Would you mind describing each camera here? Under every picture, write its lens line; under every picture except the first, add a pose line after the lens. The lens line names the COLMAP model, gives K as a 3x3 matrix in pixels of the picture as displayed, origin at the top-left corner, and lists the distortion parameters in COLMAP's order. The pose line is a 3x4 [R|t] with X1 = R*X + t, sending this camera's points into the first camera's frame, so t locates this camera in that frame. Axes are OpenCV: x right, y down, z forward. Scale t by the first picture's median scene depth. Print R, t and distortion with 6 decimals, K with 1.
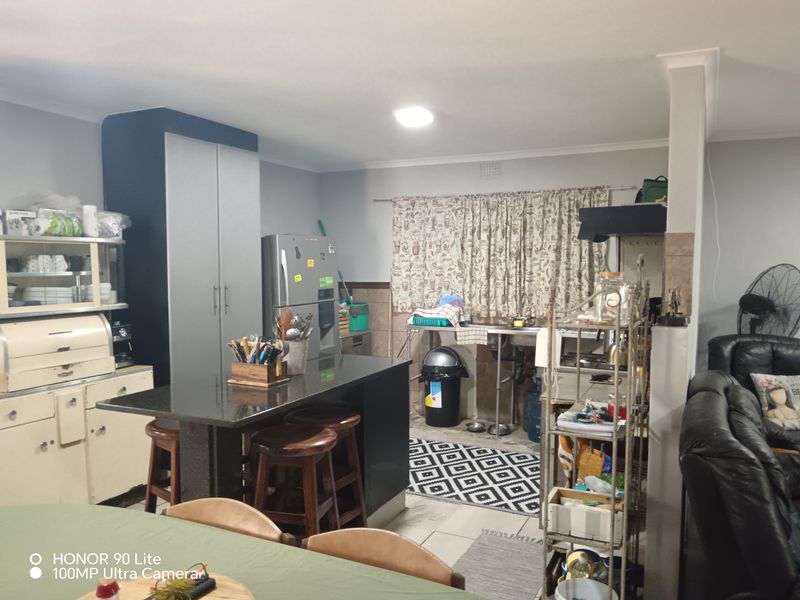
lens RADIAL K [[618.9, 0, 407.1], [0, 618.9, 313.4], [0, 0, 1]] dist [-0.015521, -0.012499]
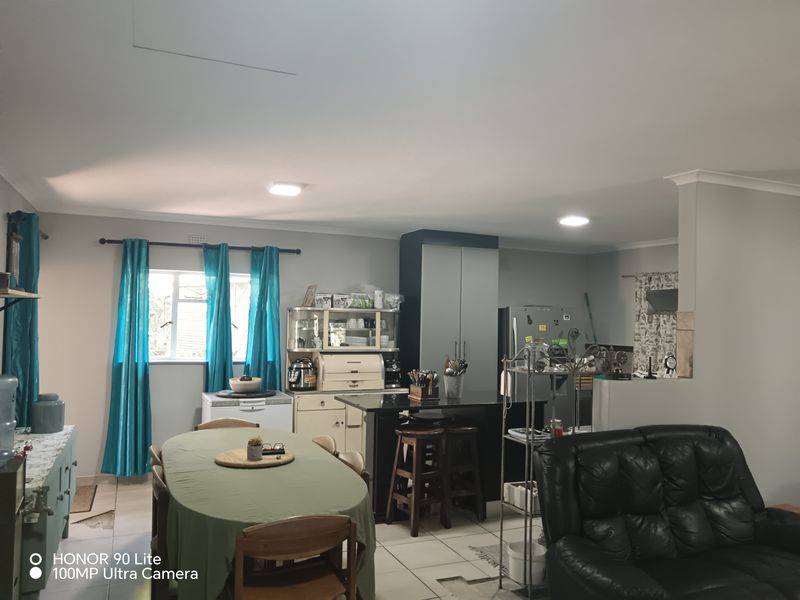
lens RADIAL K [[618.9, 0, 393.2], [0, 618.9, 296.7], [0, 0, 1]] dist [-0.015521, -0.012499]
pose [[0.752858, -0.004404, -0.658169, 0.616302], [-0.079097, 0.992125, -0.097115, 0.007065], [0.653413, 0.125173, 0.746581, -0.250335]]
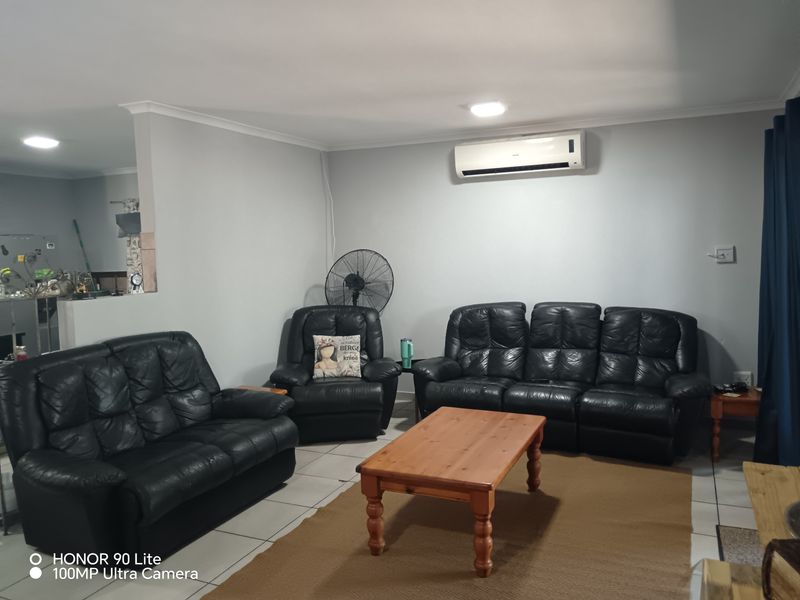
lens RADIAL K [[618.9, 0, 420.4], [0, 618.9, 300.6], [0, 0, 1]] dist [-0.015521, -0.012499]
pose [[0.998122, -0.031422, 0.052592, 0.732453], [0.031221, 0.999502, 0.004655, 0.026579], [-0.052712, -0.003004, 0.998605, -0.311221]]
